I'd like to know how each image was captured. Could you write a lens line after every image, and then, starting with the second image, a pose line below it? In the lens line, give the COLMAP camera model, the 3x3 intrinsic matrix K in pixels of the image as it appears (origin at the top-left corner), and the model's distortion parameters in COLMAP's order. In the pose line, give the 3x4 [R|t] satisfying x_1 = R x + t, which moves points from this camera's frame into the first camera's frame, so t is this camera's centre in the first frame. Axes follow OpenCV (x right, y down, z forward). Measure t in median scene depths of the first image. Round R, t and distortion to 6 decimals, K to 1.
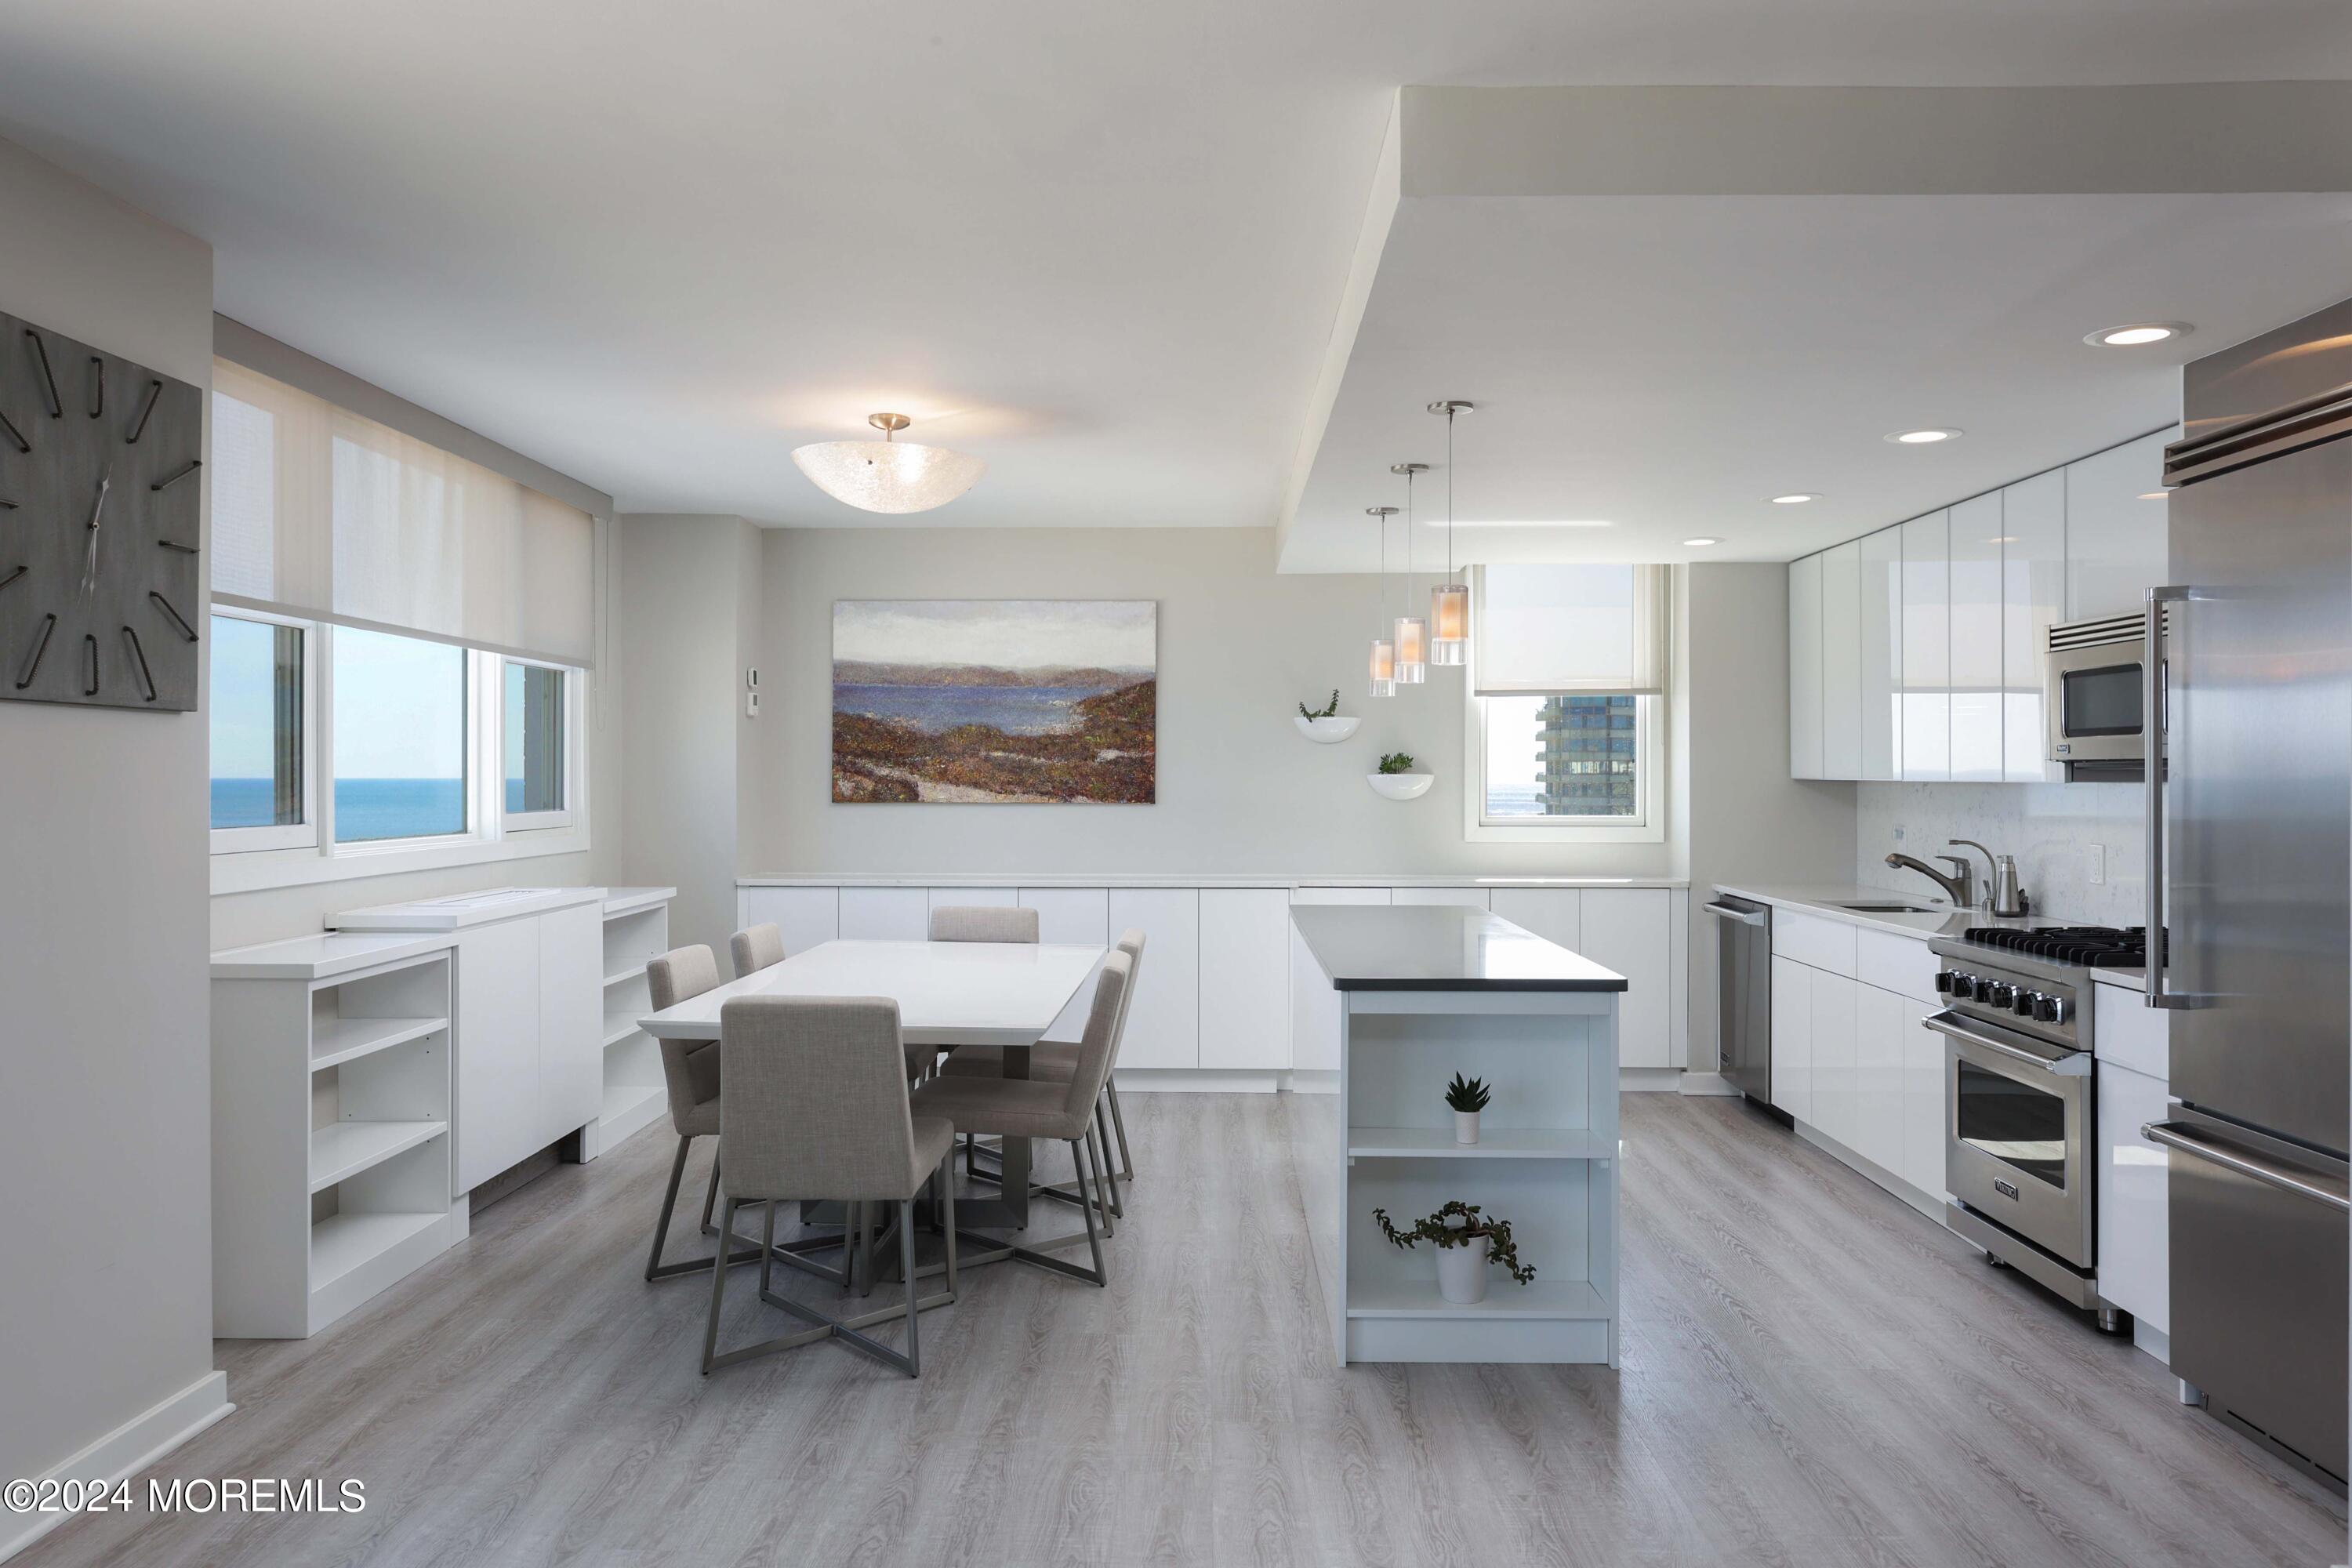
lens RADIAL K [[1697.5, 0, 1188.8], [0, 1697.5, 782.9], [0, 0, 1]] dist [0.024171, -0.017758]
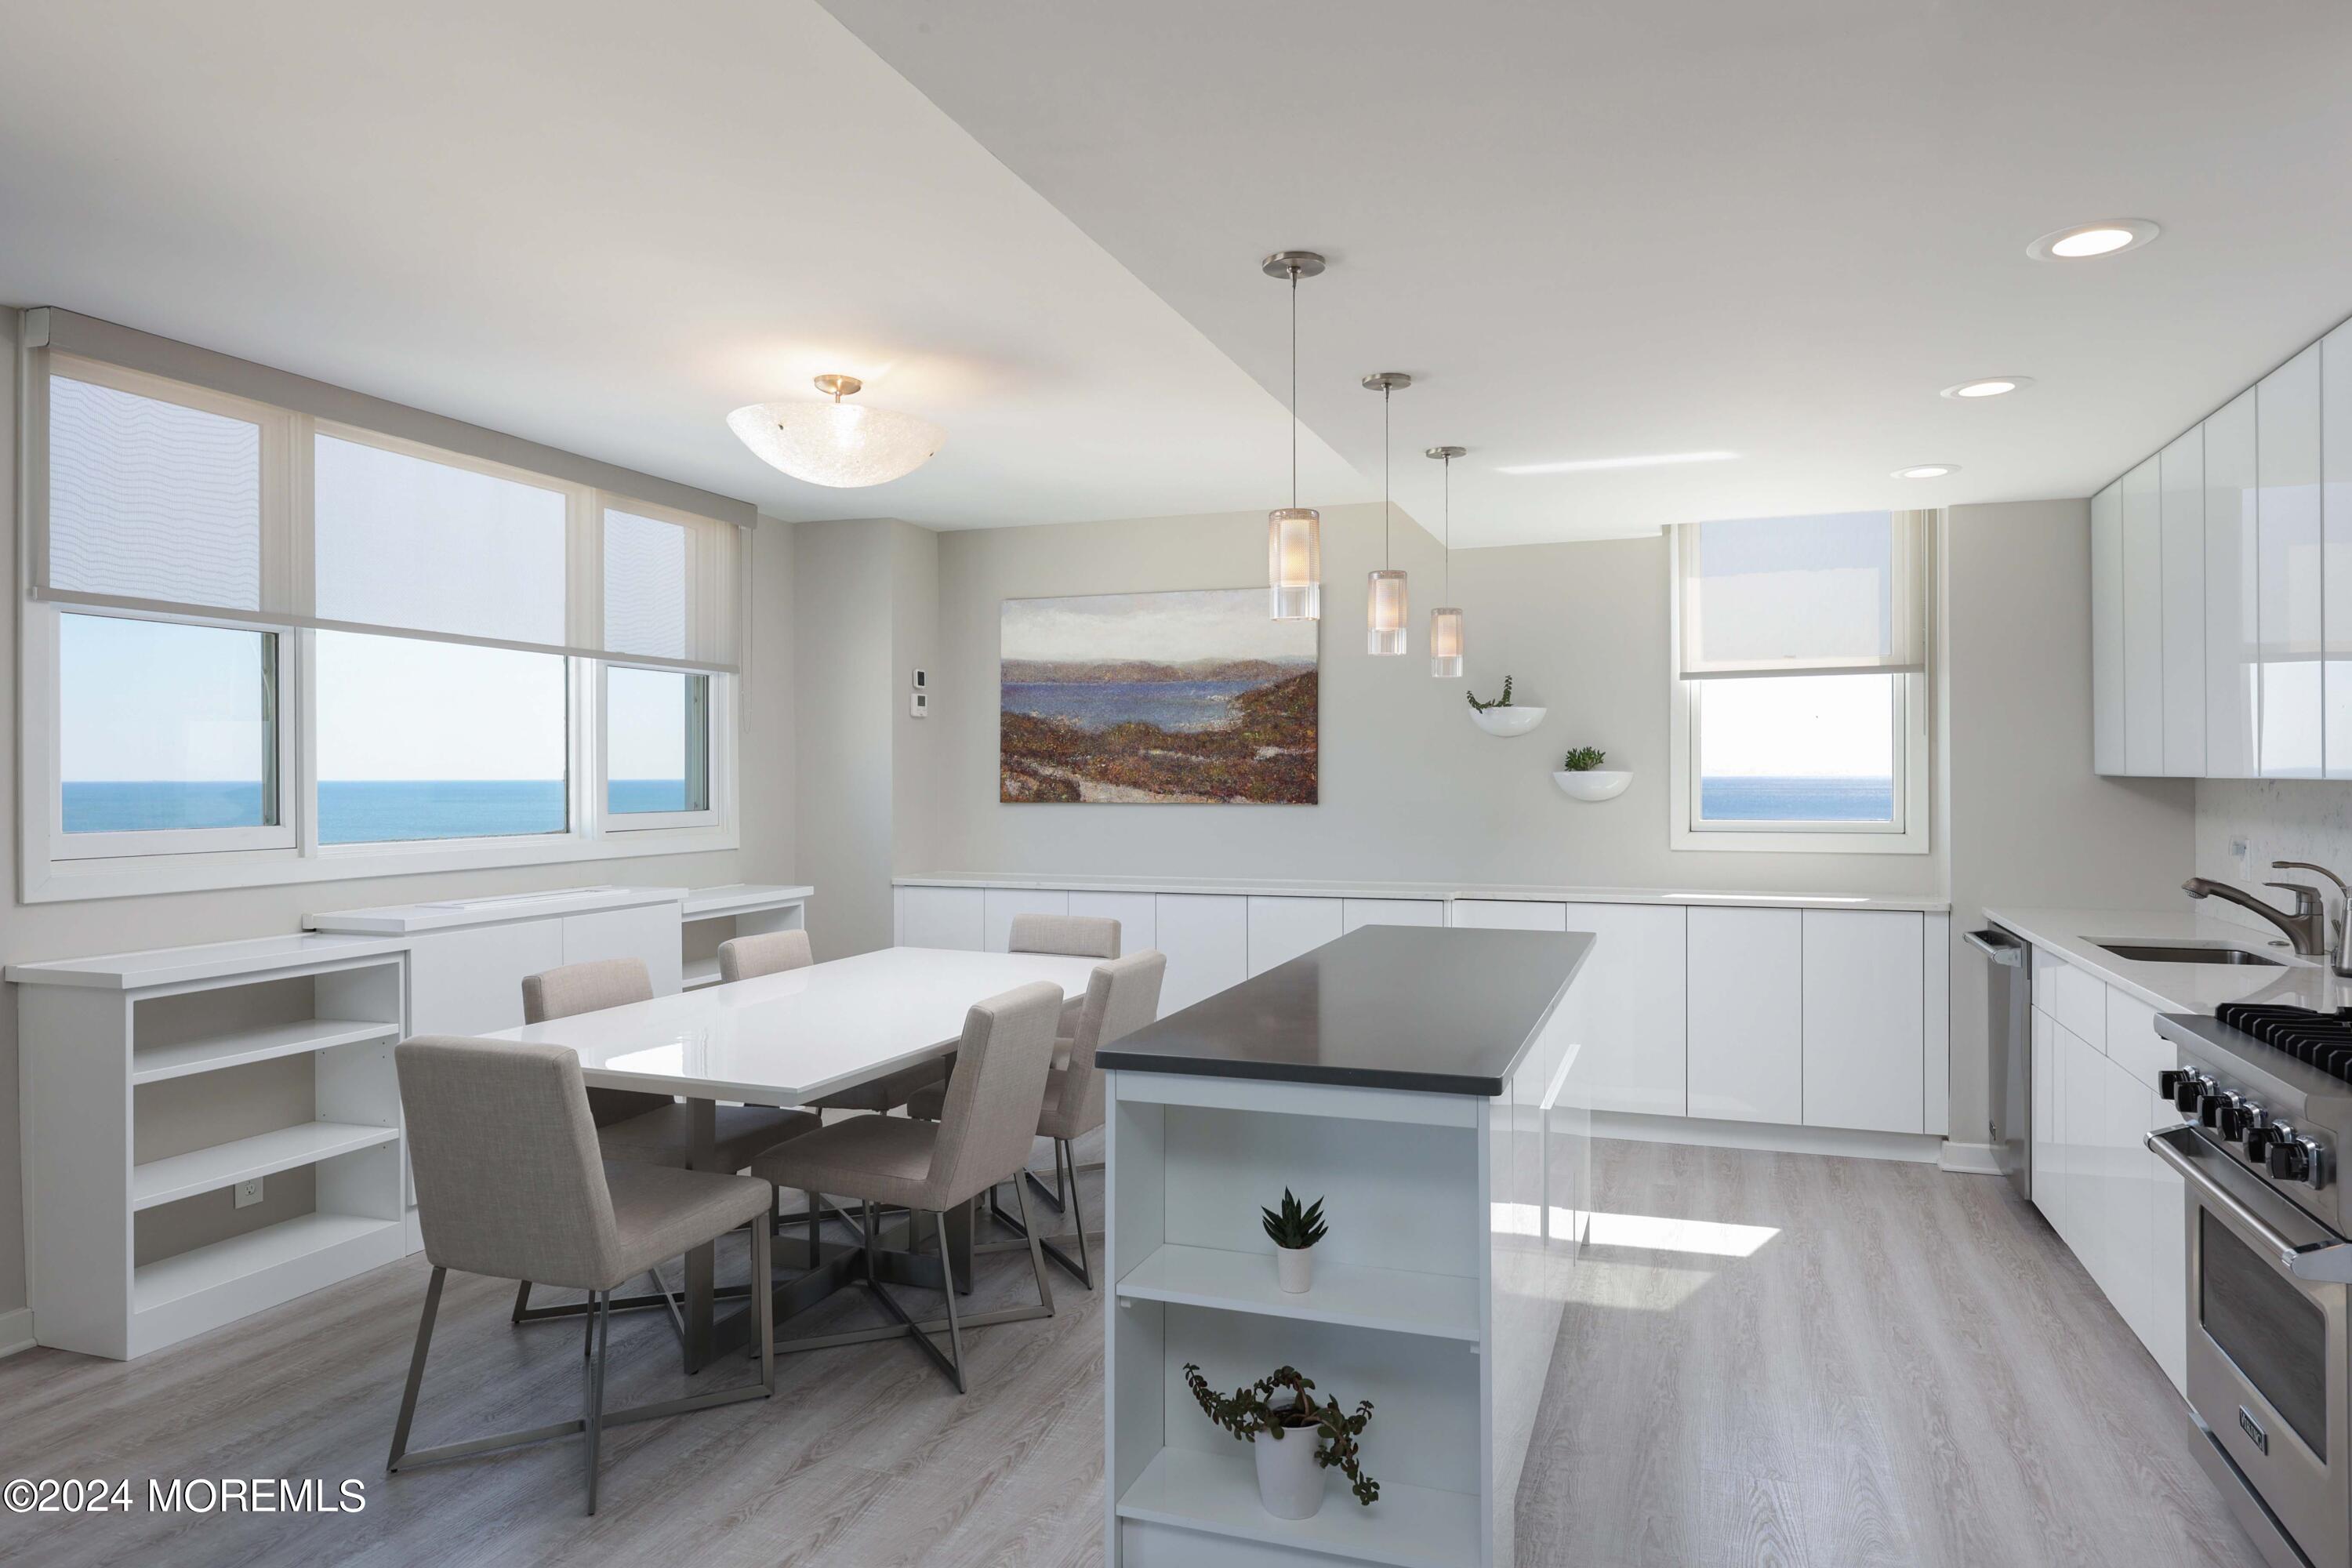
lens RADIAL K [[1481.2, 0, 1174.4], [0, 1481.2, 780.6], [0, 0, 1]] dist [0.014404, -0.002916]
pose [[0.945352, -0.002555, -0.326043, 0.178878], [0.002514, 0.999997, -0.000549, -0.000592], [0.326043, -0.000301, 0.945355, 0.222317]]
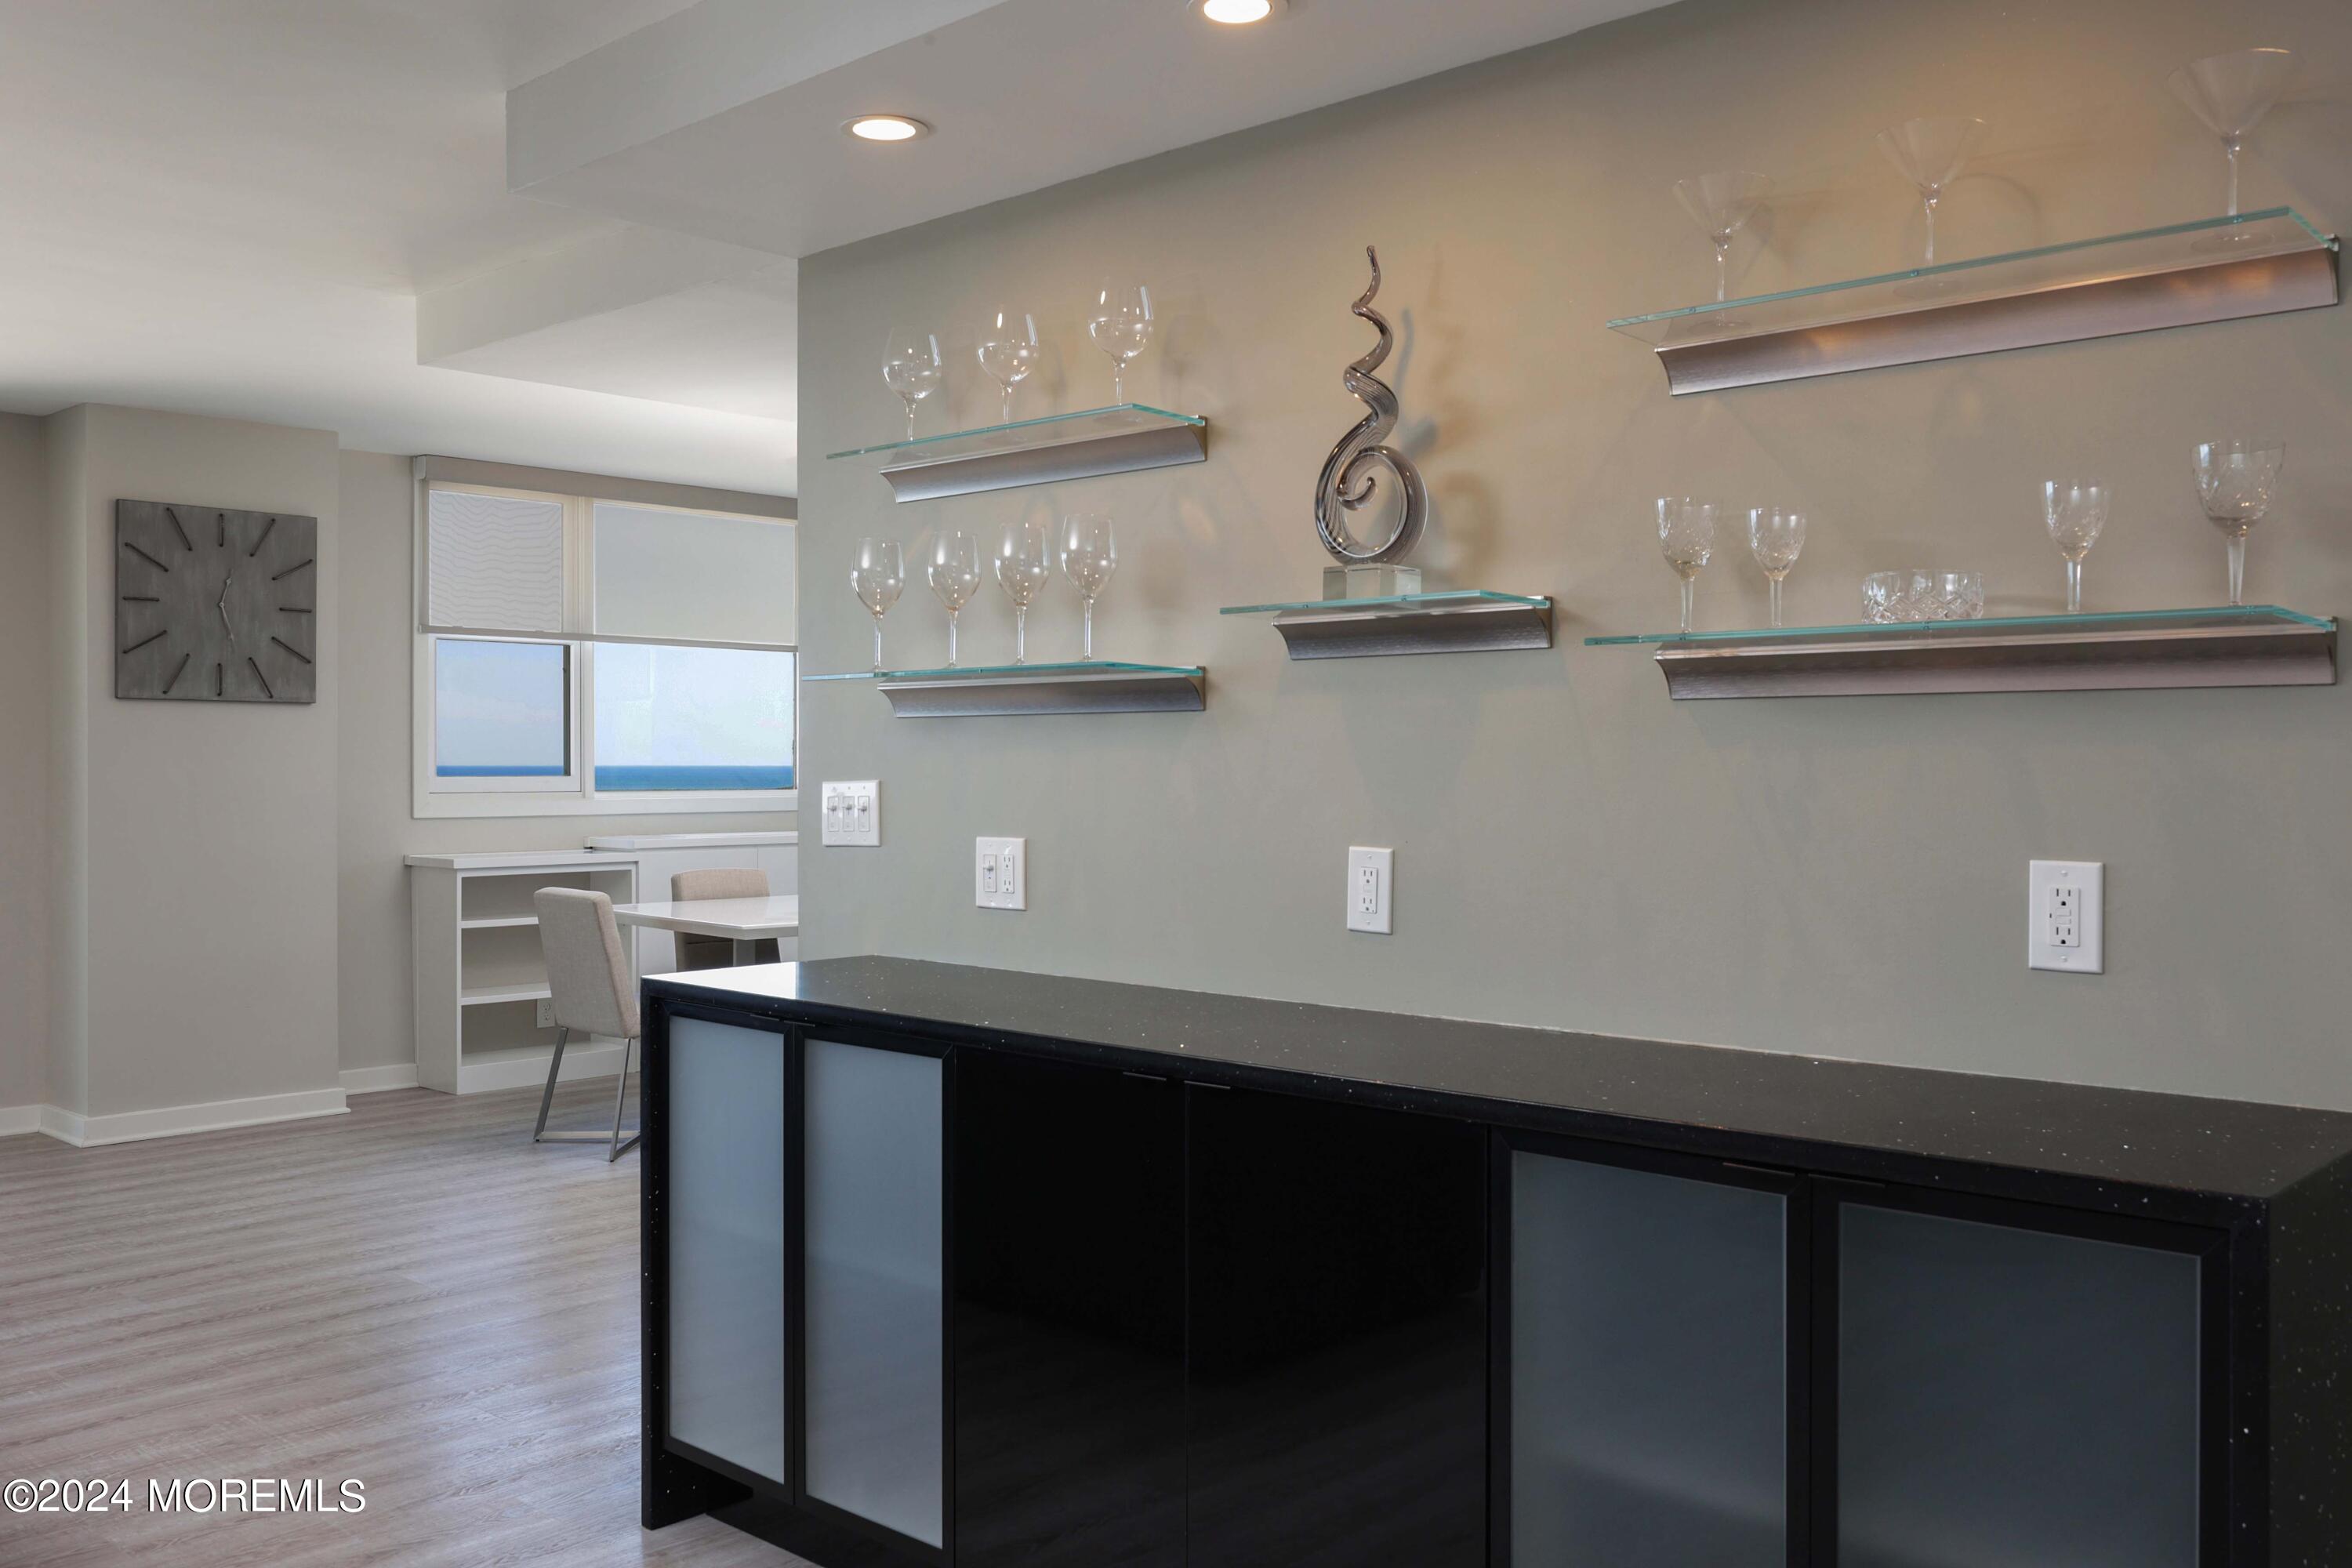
lens RADIAL K [[2049.7, 0, 1168.1], [0, 2049.7, 781.7], [0, 0, 1]] dist [0.011543, 0.016124]
pose [[0.736895, 0.006610, -0.675975, 0.708692], [-0.003927, 0.999977, 0.005497, 0.011101], [0.675995, -0.001396, 0.736904, 0.021123]]
